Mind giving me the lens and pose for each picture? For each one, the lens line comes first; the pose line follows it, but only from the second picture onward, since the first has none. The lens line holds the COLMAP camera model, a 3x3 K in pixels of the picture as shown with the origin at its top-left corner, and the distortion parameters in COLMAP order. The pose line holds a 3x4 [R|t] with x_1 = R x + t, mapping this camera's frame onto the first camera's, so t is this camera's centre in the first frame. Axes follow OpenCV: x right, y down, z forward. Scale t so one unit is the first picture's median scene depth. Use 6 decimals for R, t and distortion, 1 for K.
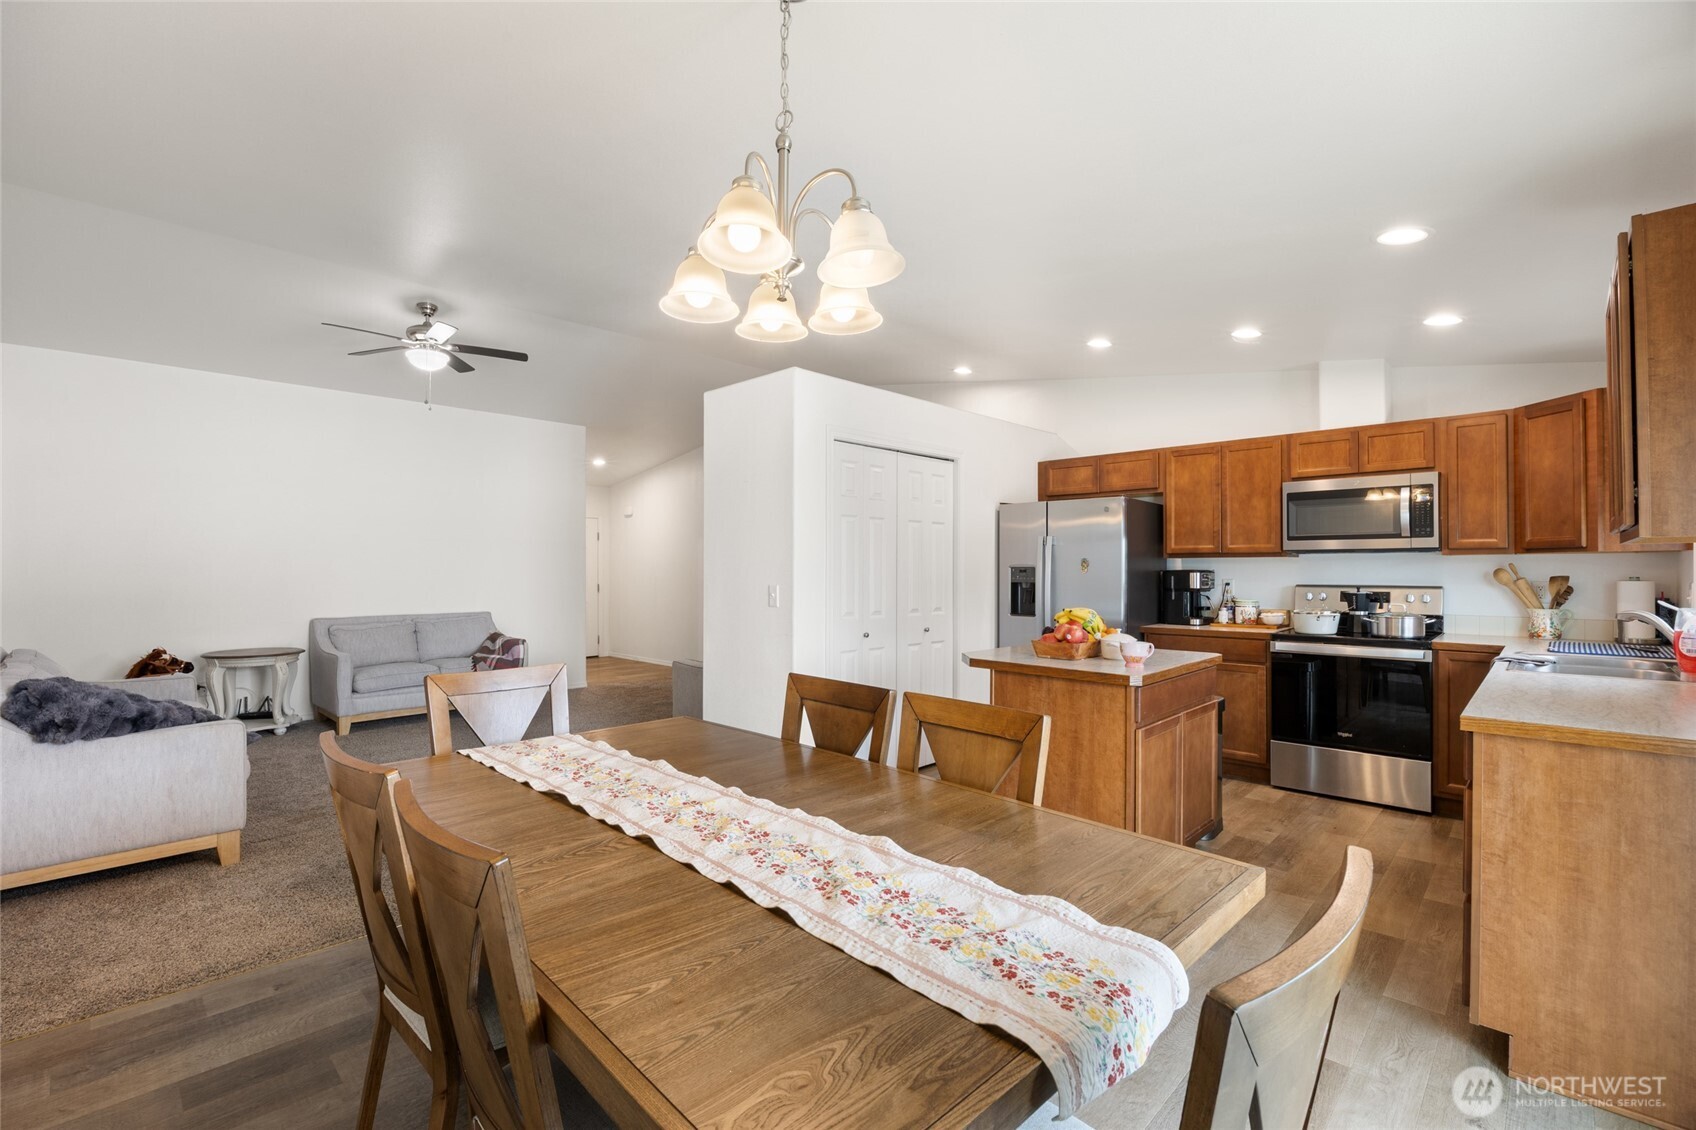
lens RADIAL K [[751.1, 0, 853.7], [0, 751.1, 565.7], [0, 0, 1]] dist [-0.008698, 0.000953]
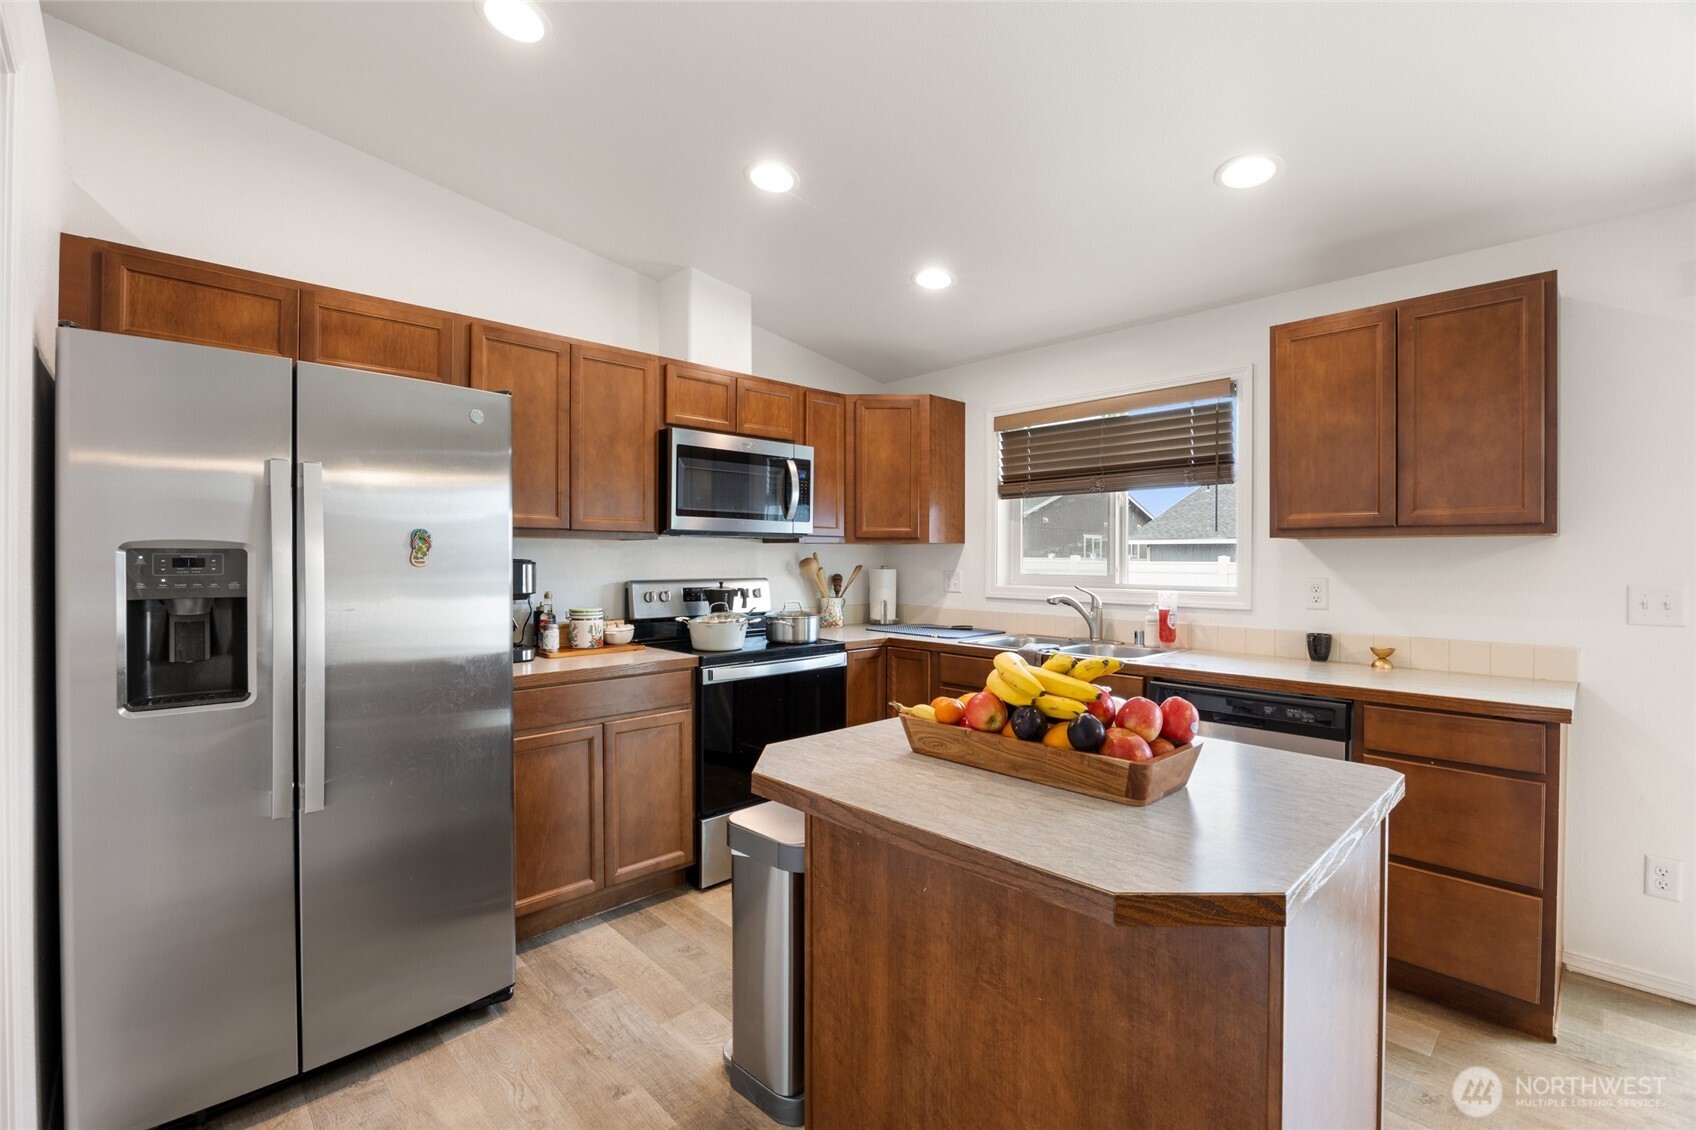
lens RADIAL K [[751.1, 0, 846.9], [0, 751.1, 558.4], [0, 0, 1]] dist [-0.008698, 0.000953]
pose [[0.044833, 0.000902, 0.998994, -0.090488], [-0.007987, 0.999968, -0.000544, 0.004283], [-0.998963, -0.007955, 0.044839, 0.873085]]
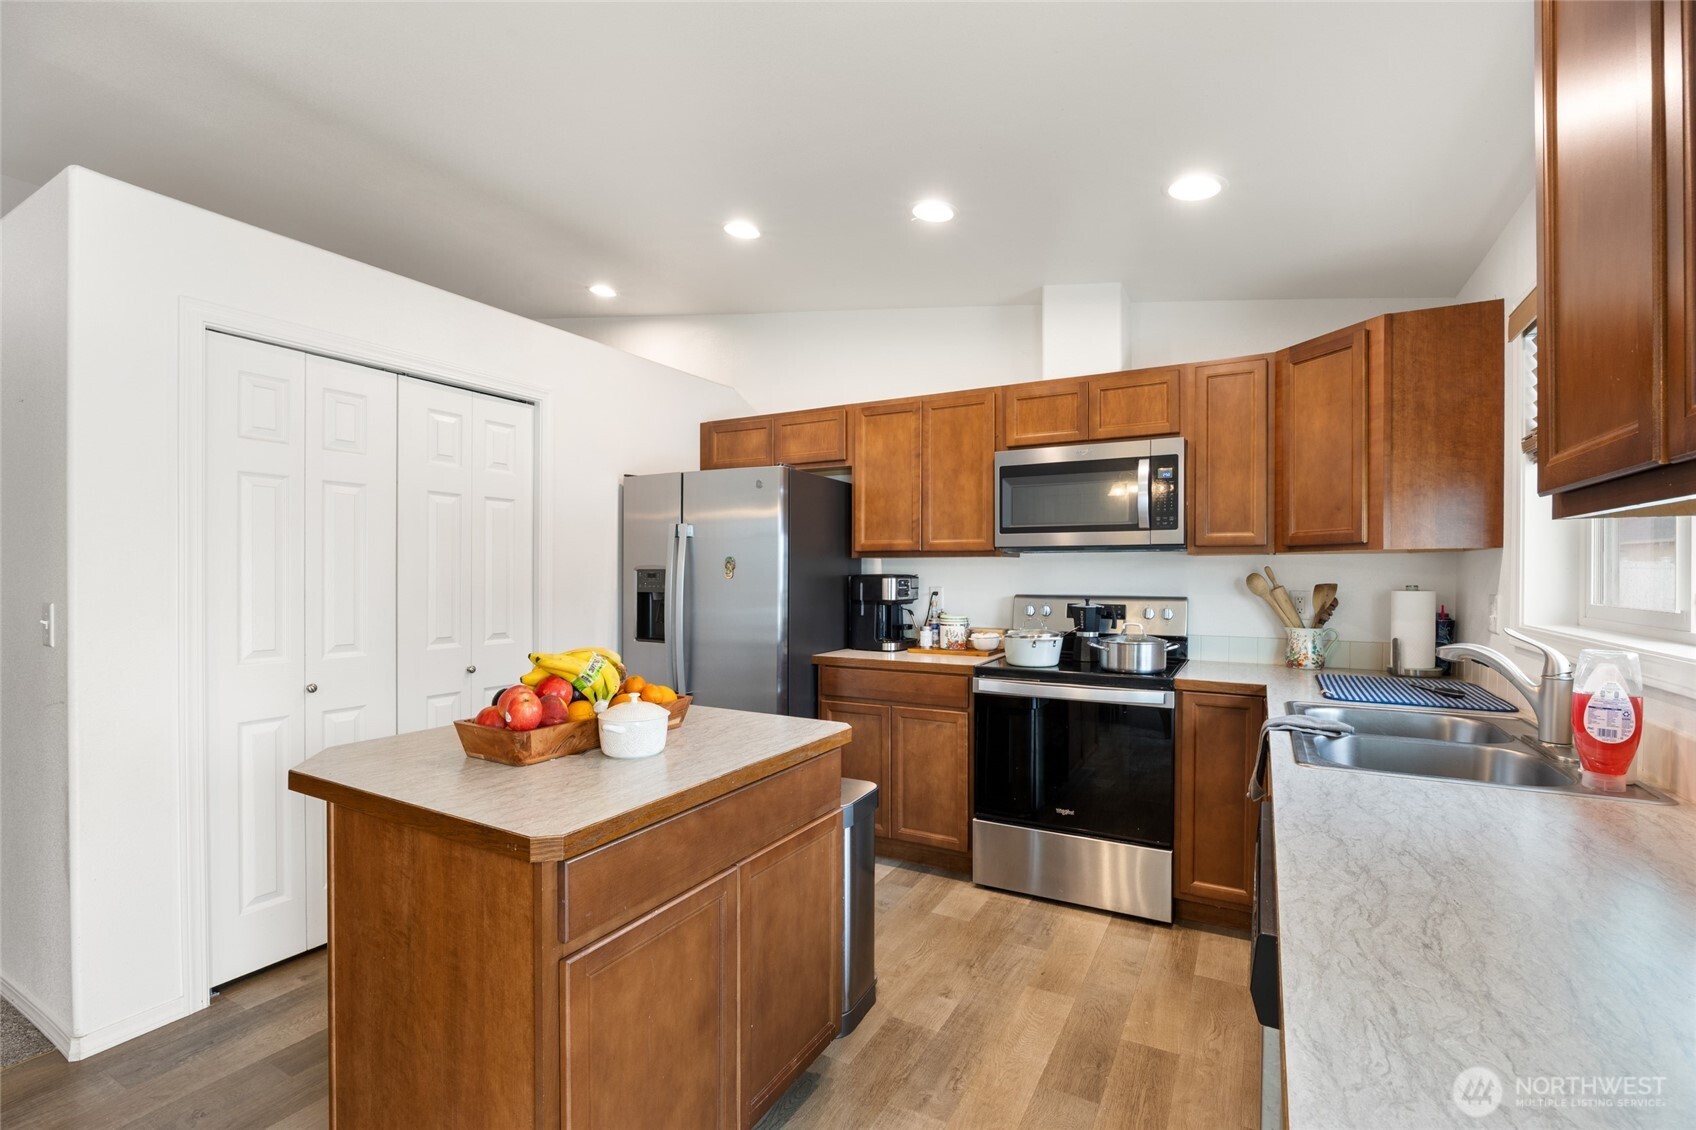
lens RADIAL K [[751.1, 0, 854.7], [0, 751.1, 577.6], [0, 0, 1]] dist [-0.008698, 0.000953]
pose [[0.966750, 0.001308, 0.255721, 0.280911], [-0.004325, 0.999928, 0.011236, 0.000912], [-0.255688, -0.011968, 0.966685, 0.368295]]
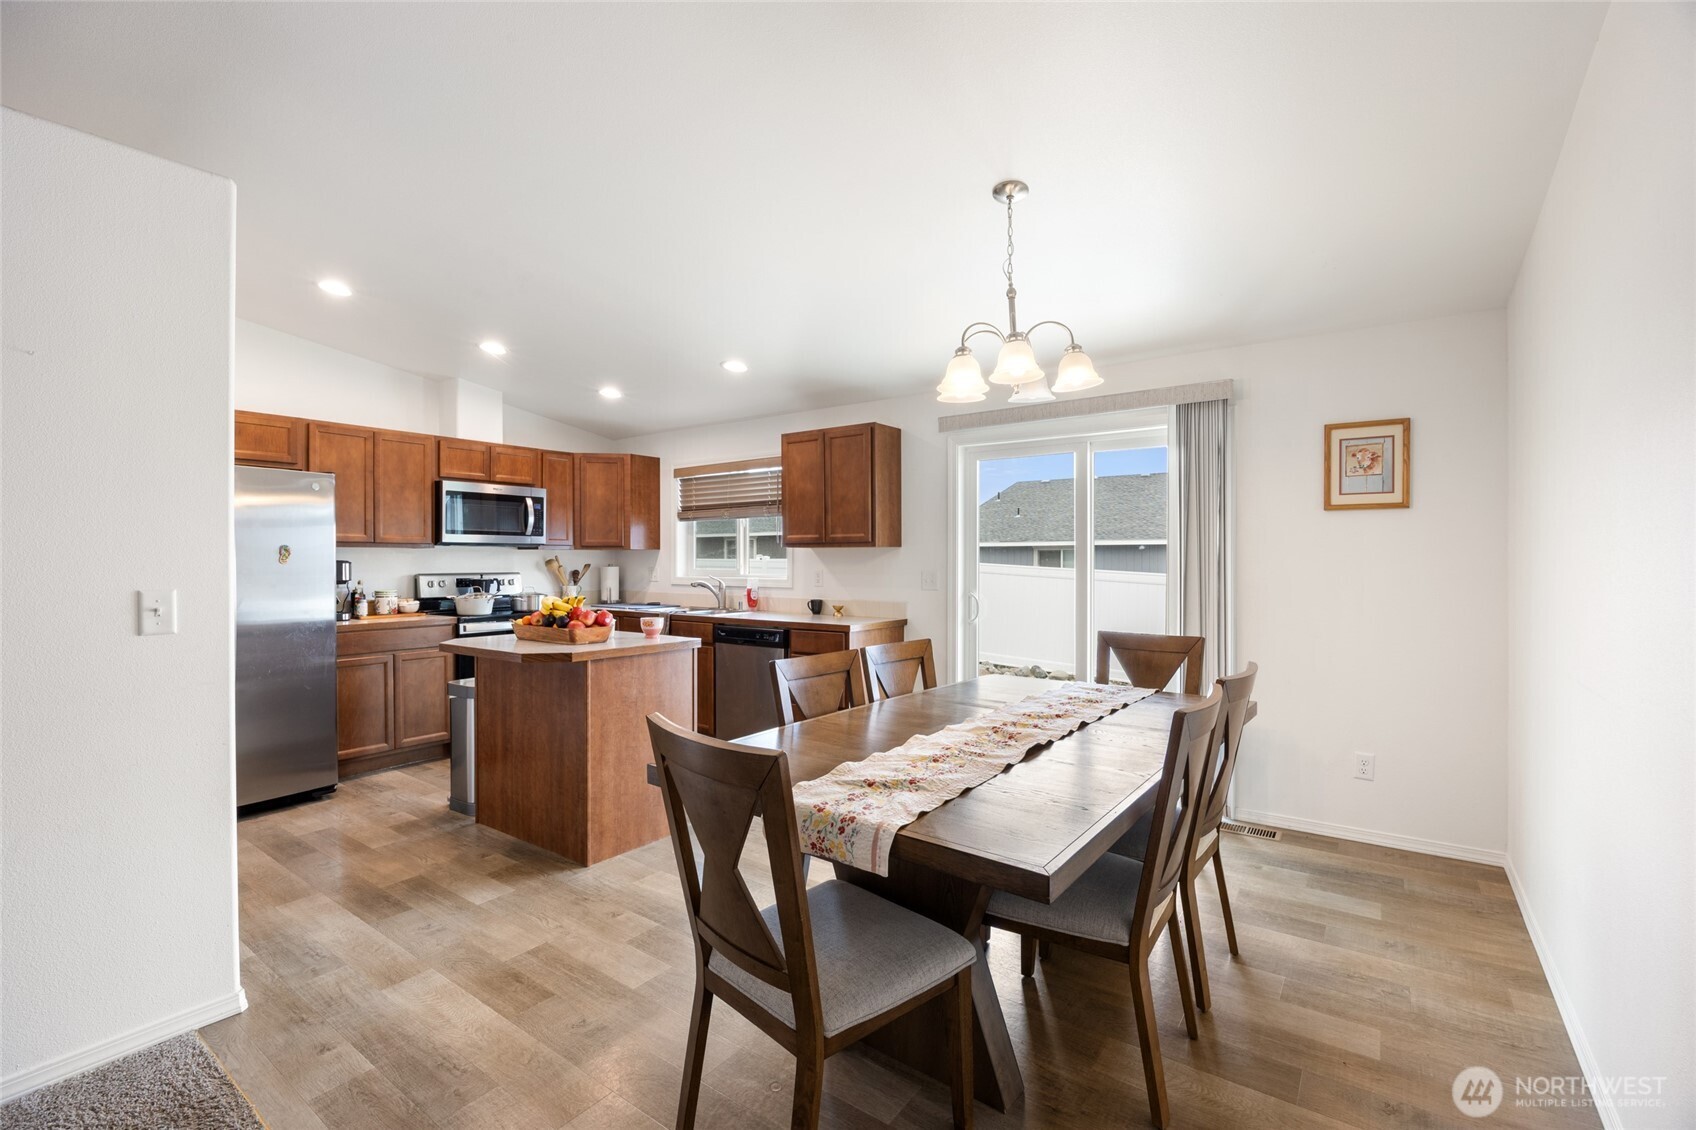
lens RADIAL K [[751.1, 0, 848.7], [0, 751.1, 561.9], [0, 0, 1]] dist [-0.008698, 0.000953]
pose [[-0.133431, -0.001839, 0.991056, -0.632805], [-0.006229, 0.999980, 0.001017, 0.003630], [-0.991038, -0.006038, -0.133440, 0.597683]]
